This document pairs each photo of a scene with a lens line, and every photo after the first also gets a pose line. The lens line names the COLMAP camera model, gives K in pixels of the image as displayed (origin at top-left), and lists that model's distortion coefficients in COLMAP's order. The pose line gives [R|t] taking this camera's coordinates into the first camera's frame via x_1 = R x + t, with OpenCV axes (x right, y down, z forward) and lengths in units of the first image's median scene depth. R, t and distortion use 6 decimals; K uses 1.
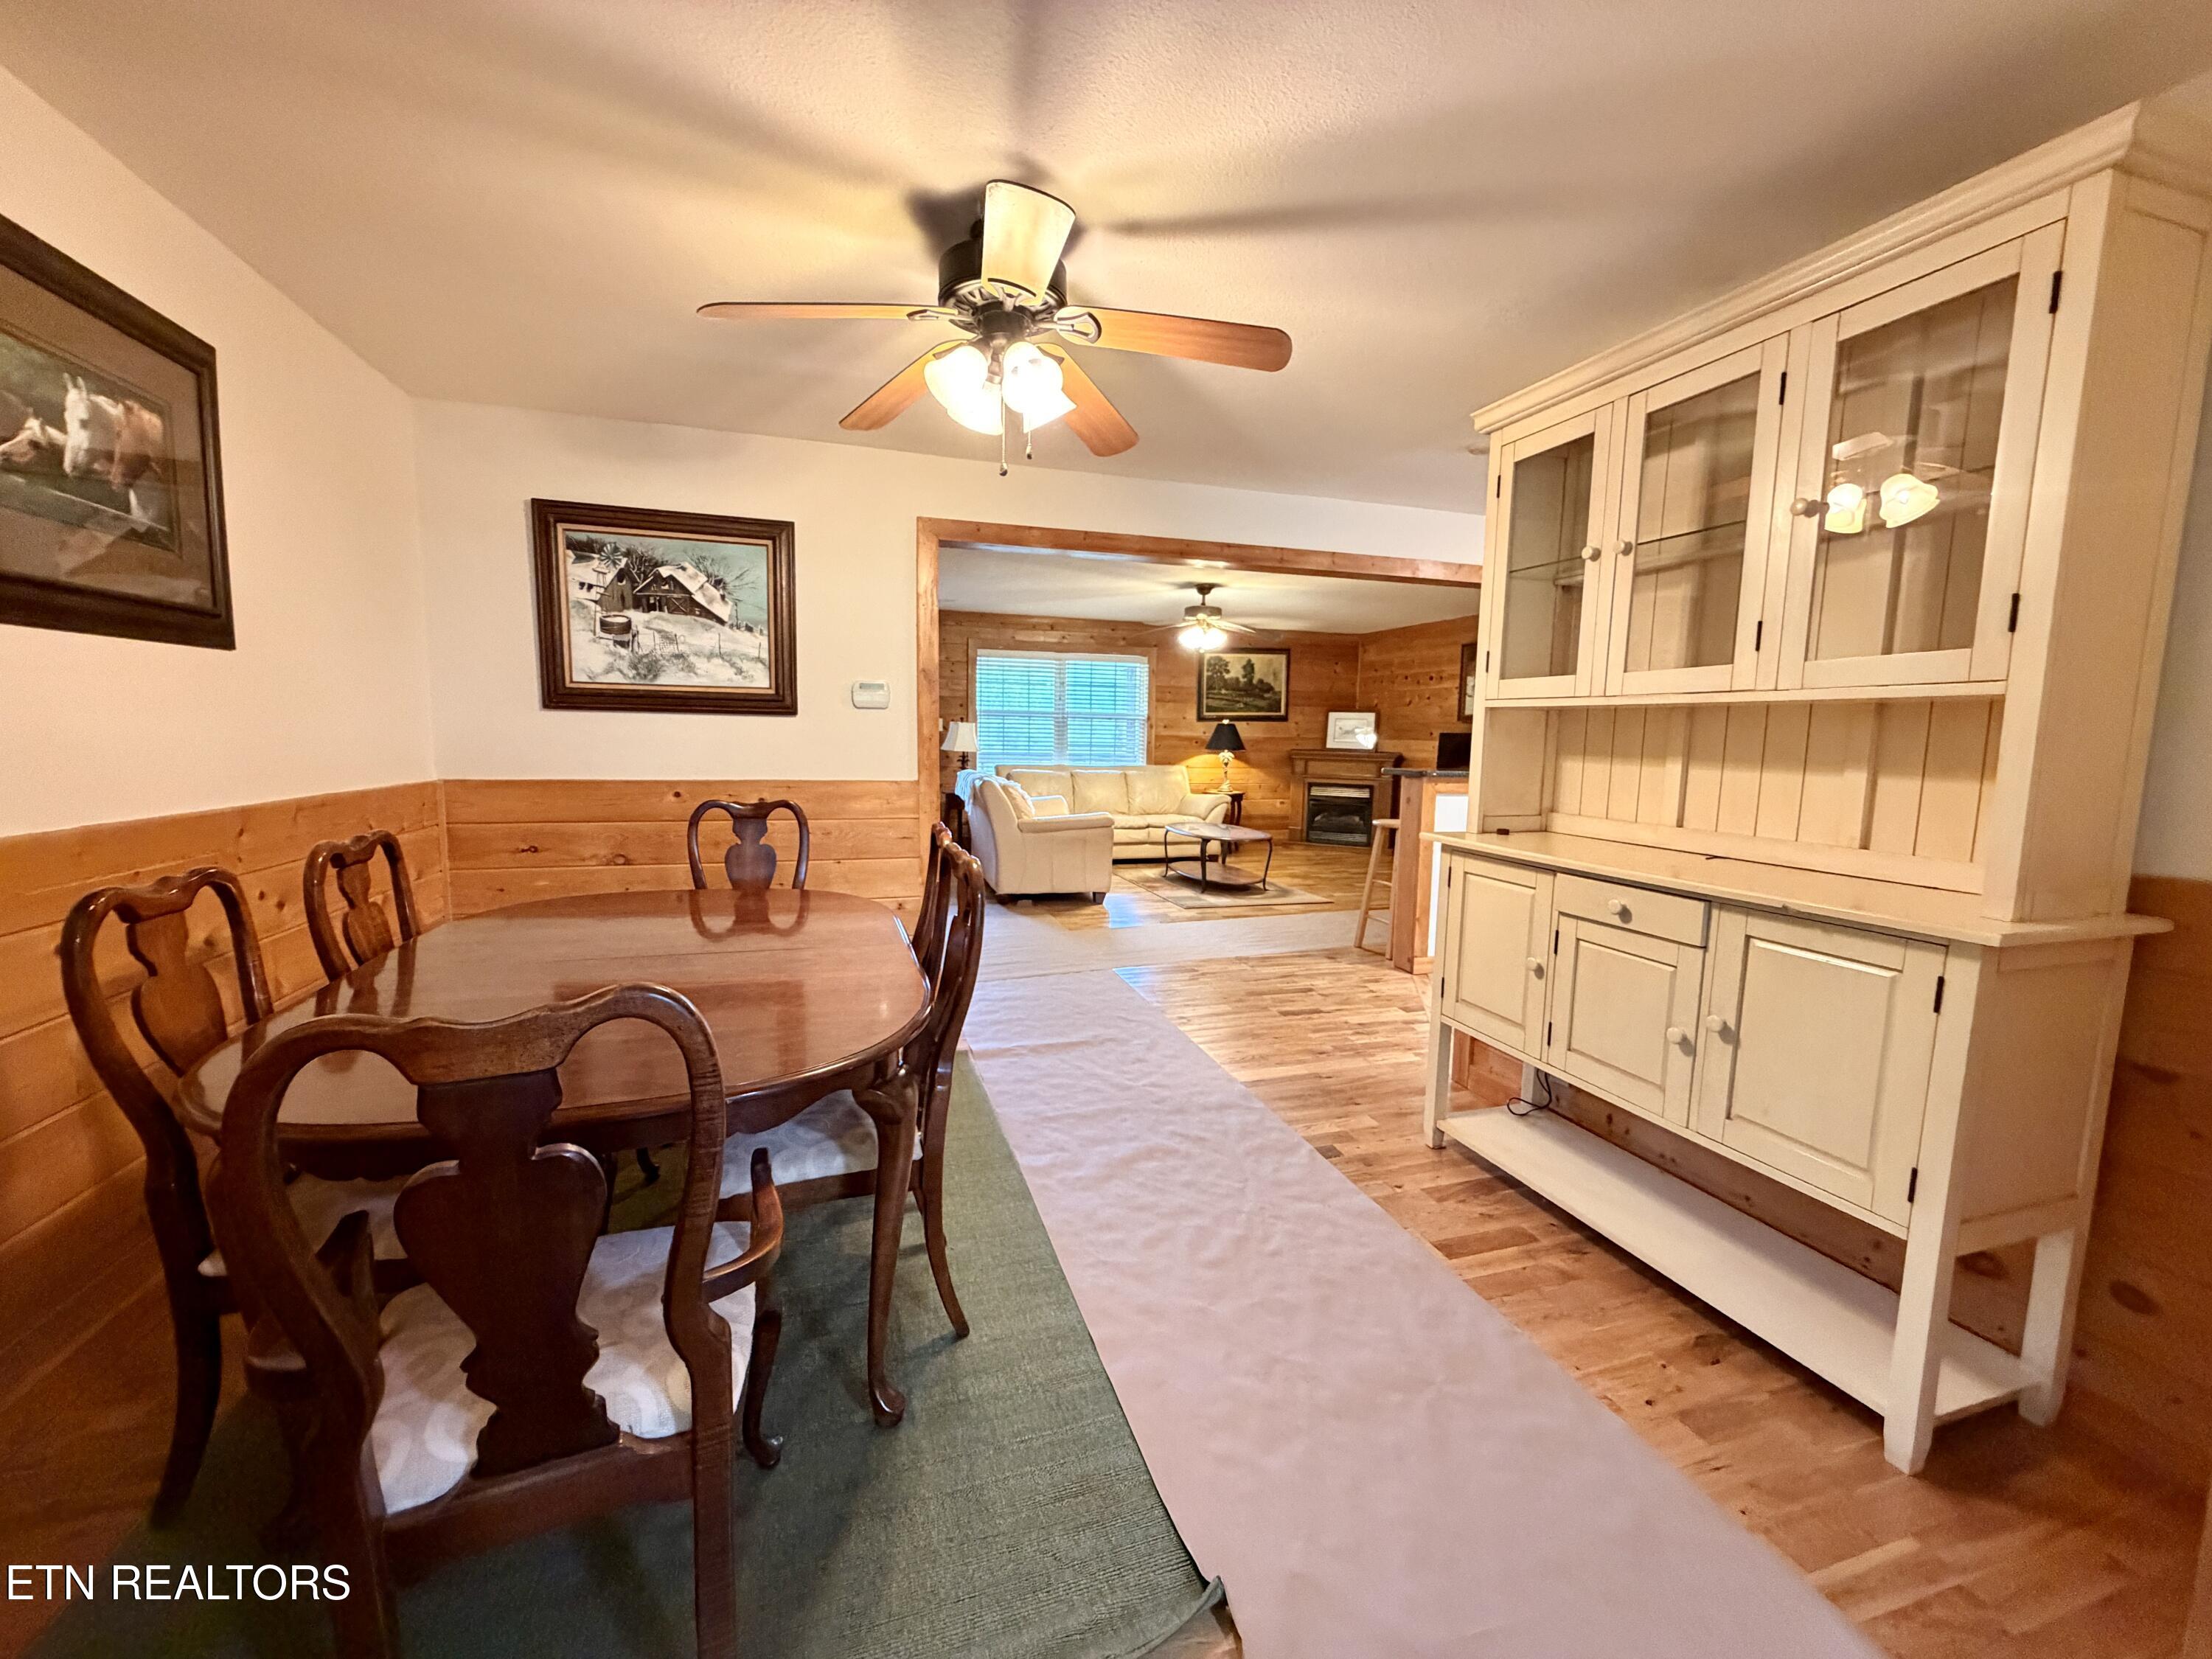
lens RADIAL K [[880.0, 0, 1097.7], [0, 880.0, 829.1], [0, 0, 1]] dist [-0.000149, 0.000148]
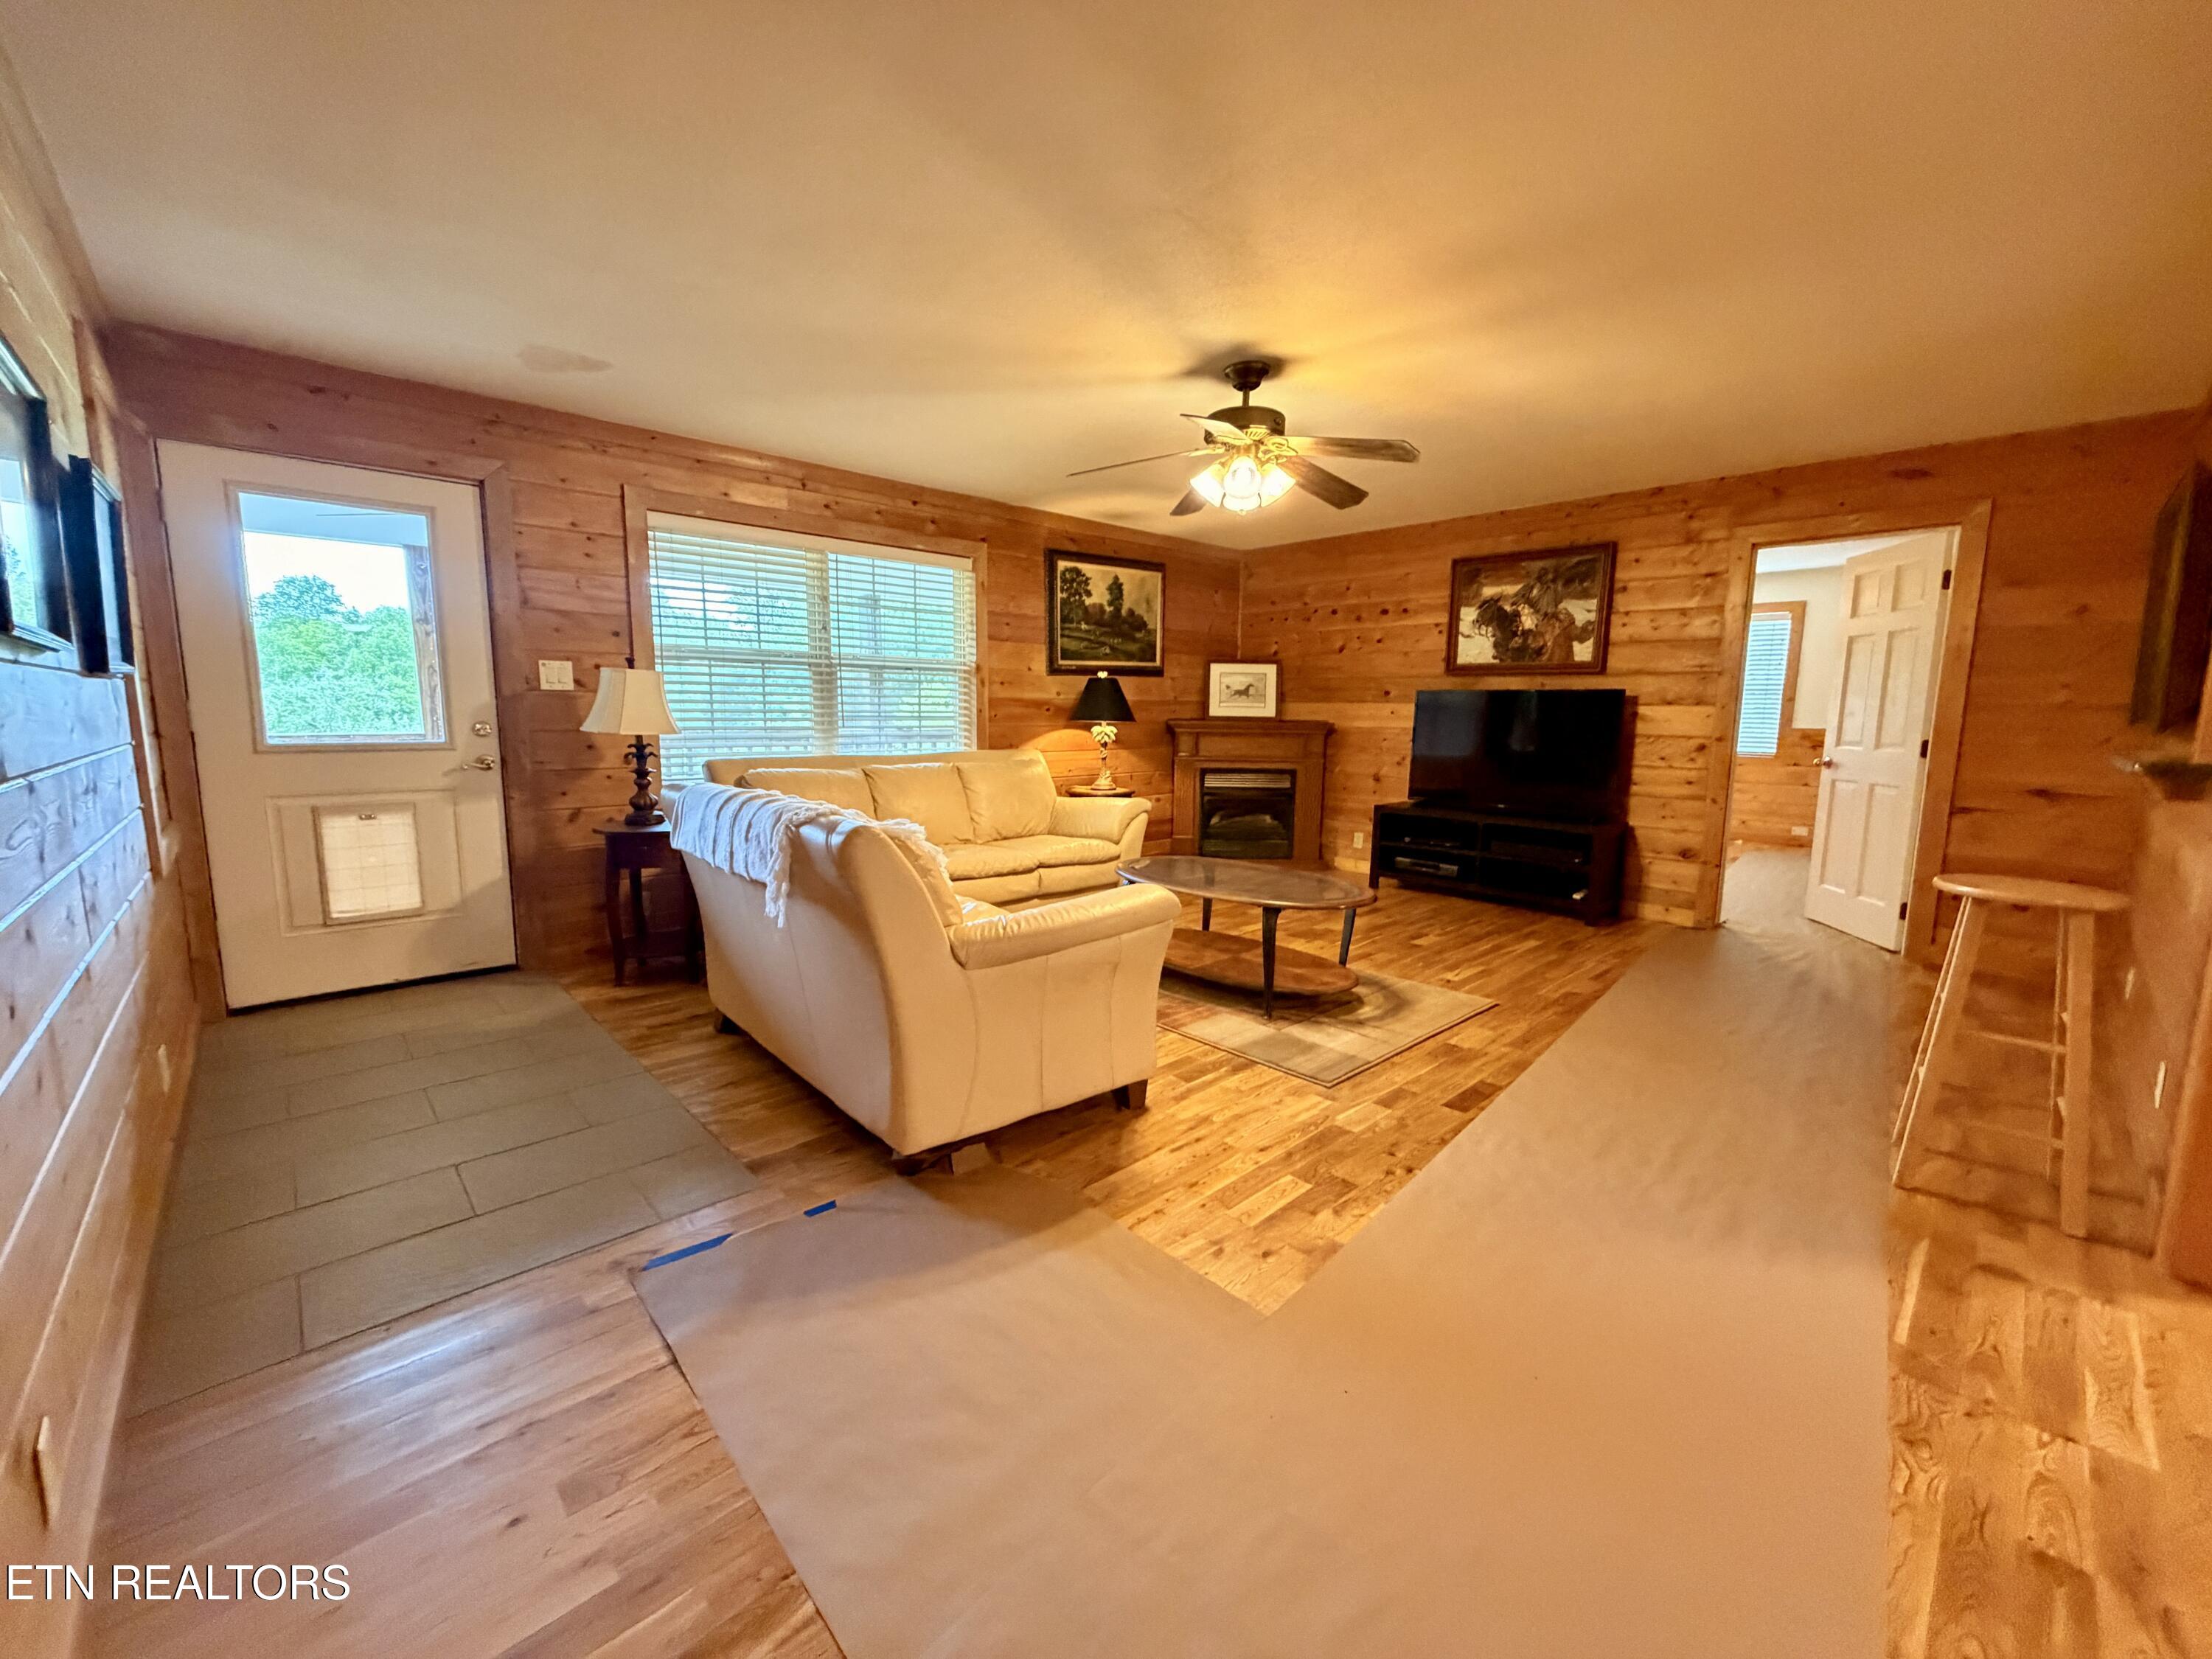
lens RADIAL K [[880.0, 0, 1097.7], [0, 880.0, 829.1], [0, 0, 1]] dist [-0.000149, 0.000148]
pose [[0.904033, -0.068928, 0.421869, -0.117843], [0.055773, 0.997497, 0.043462, -0.041026], [-0.423809, -0.015762, 0.905614, 0.436320]]
